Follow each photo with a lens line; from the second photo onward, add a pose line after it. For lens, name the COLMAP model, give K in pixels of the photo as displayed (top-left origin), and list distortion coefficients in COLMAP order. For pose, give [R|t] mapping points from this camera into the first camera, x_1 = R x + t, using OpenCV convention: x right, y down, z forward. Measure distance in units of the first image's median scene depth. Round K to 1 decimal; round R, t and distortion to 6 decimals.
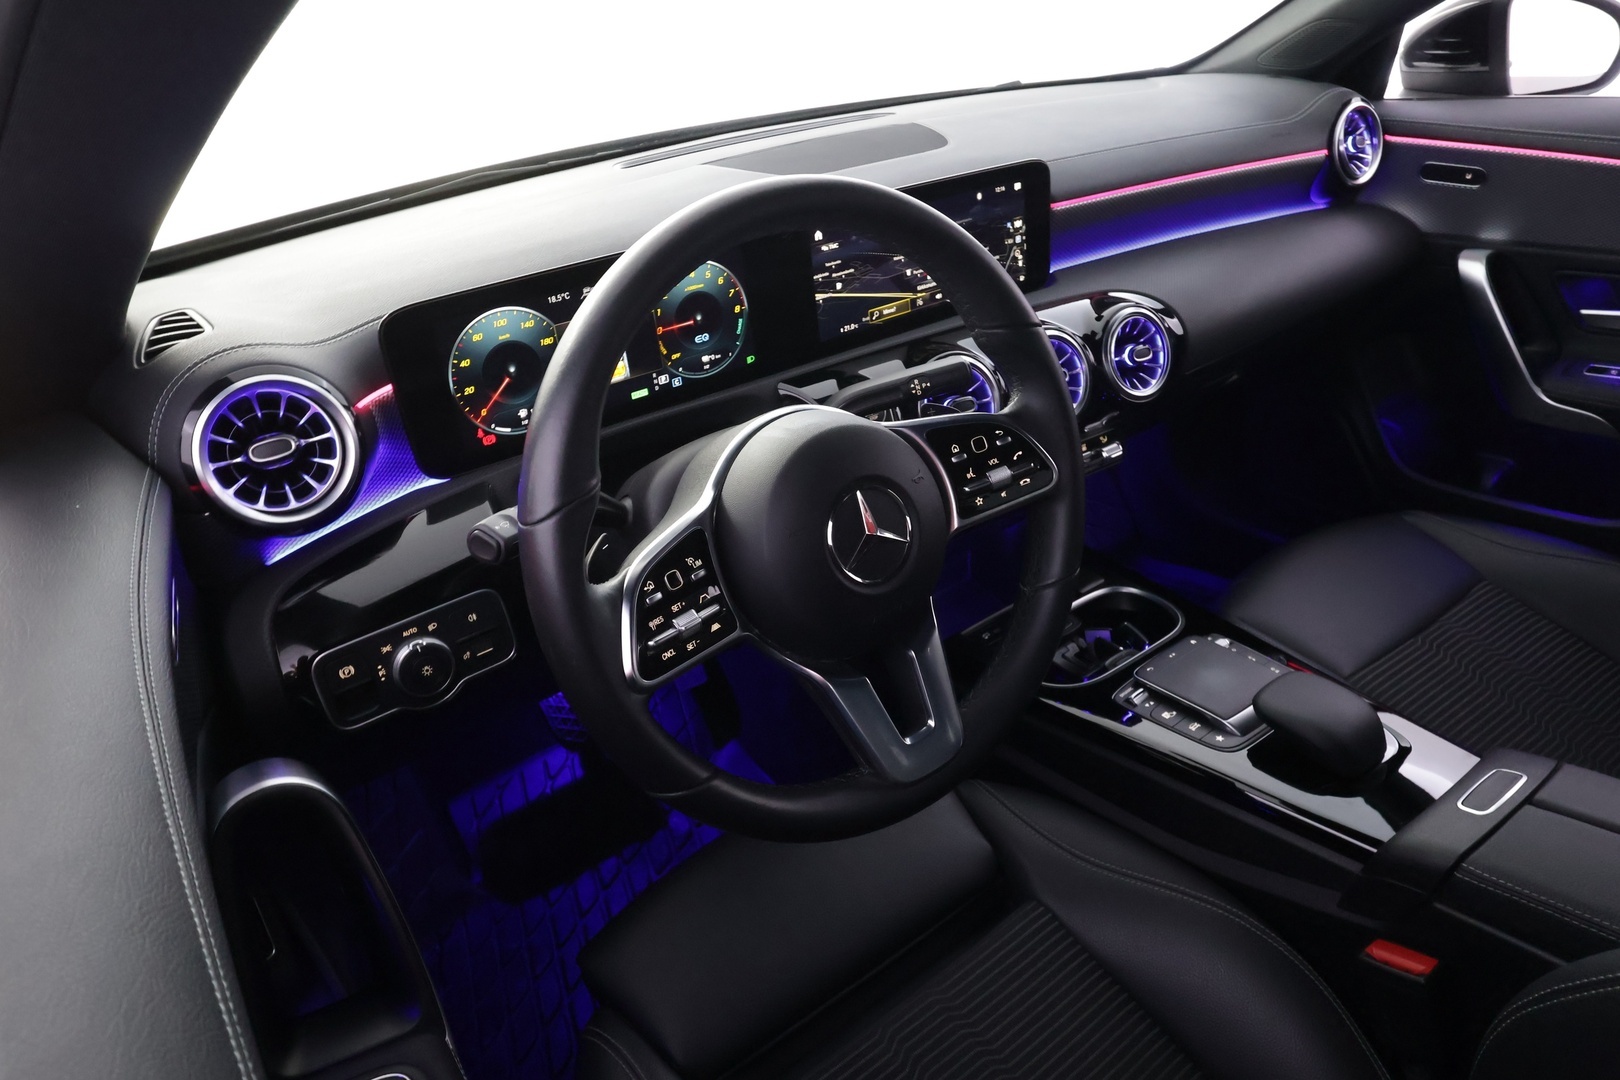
lens RADIAL K [[1079.7, 0, 810.0], [0, 1079.7, 540.0], [0, 0, 1]] dist [-0.002451, -0.001905]
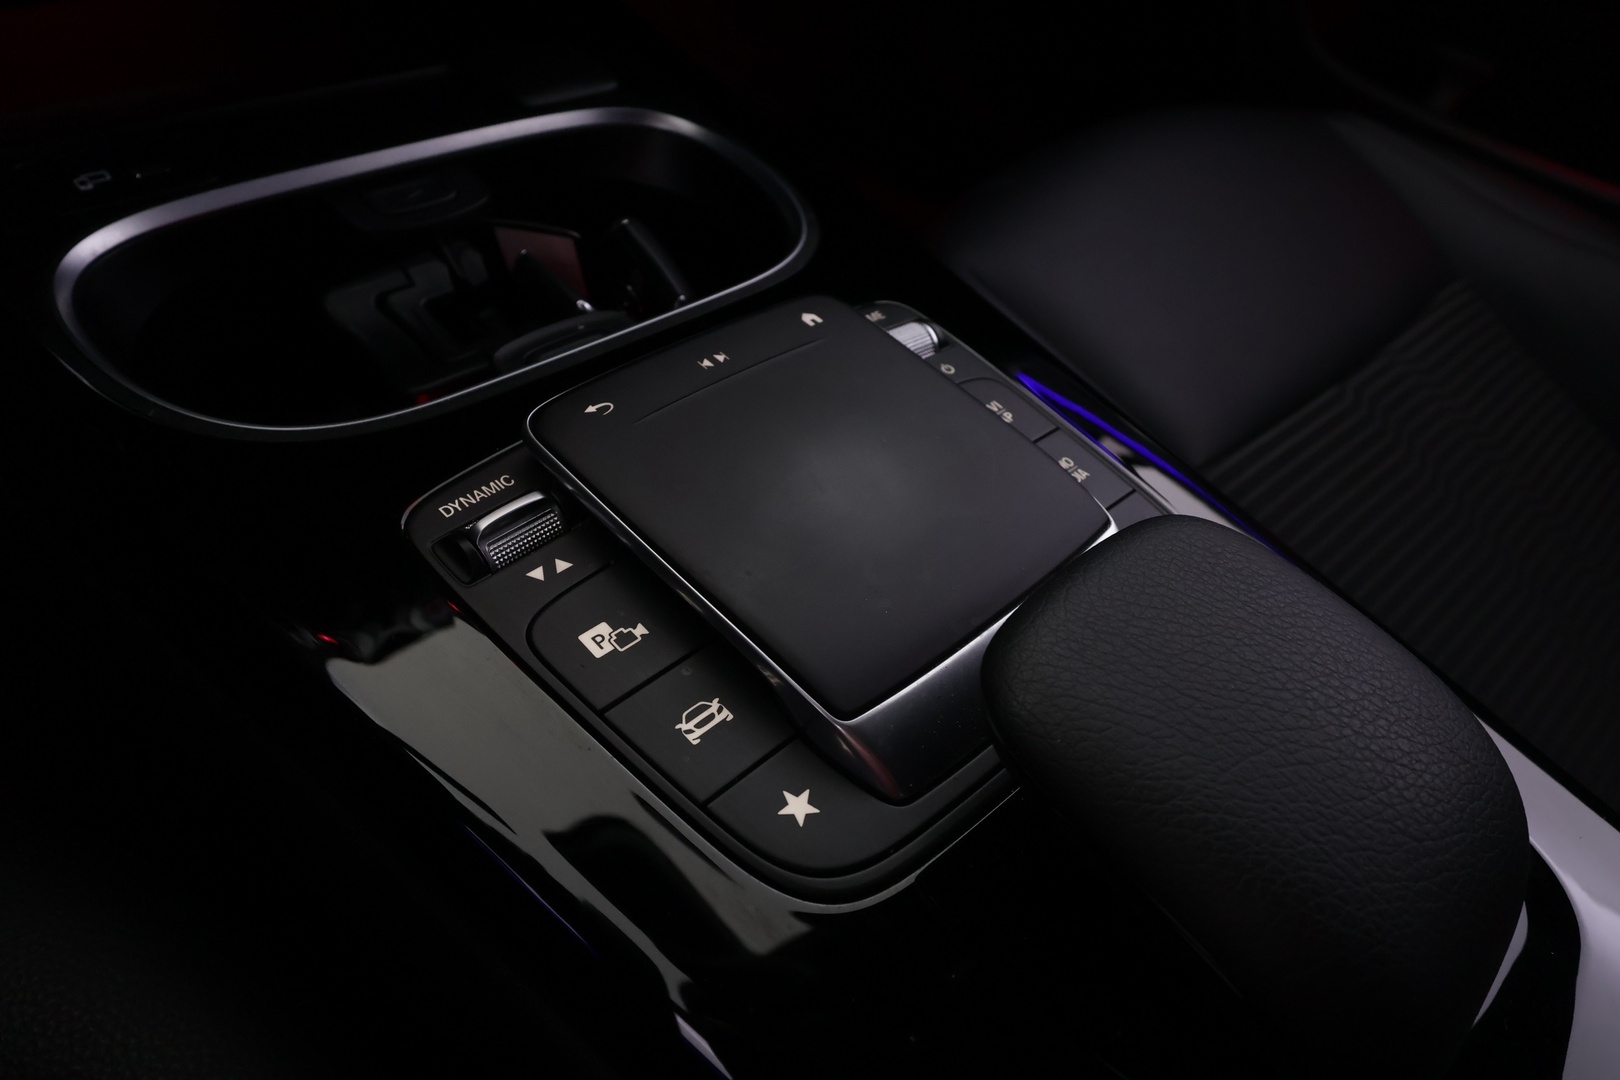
lens RADIAL K [[1079.7, 0, 810.0], [0, 1079.7, 540.0], [0, 0, 1]] dist [-0.002451, -0.001905]
pose [[0.956768, 0.090286, 0.276485, 0.277087], [-0.174963, 0.938031, 0.299140, 0.064053], [-0.232343, -0.334582, 0.913275, 0.717010]]
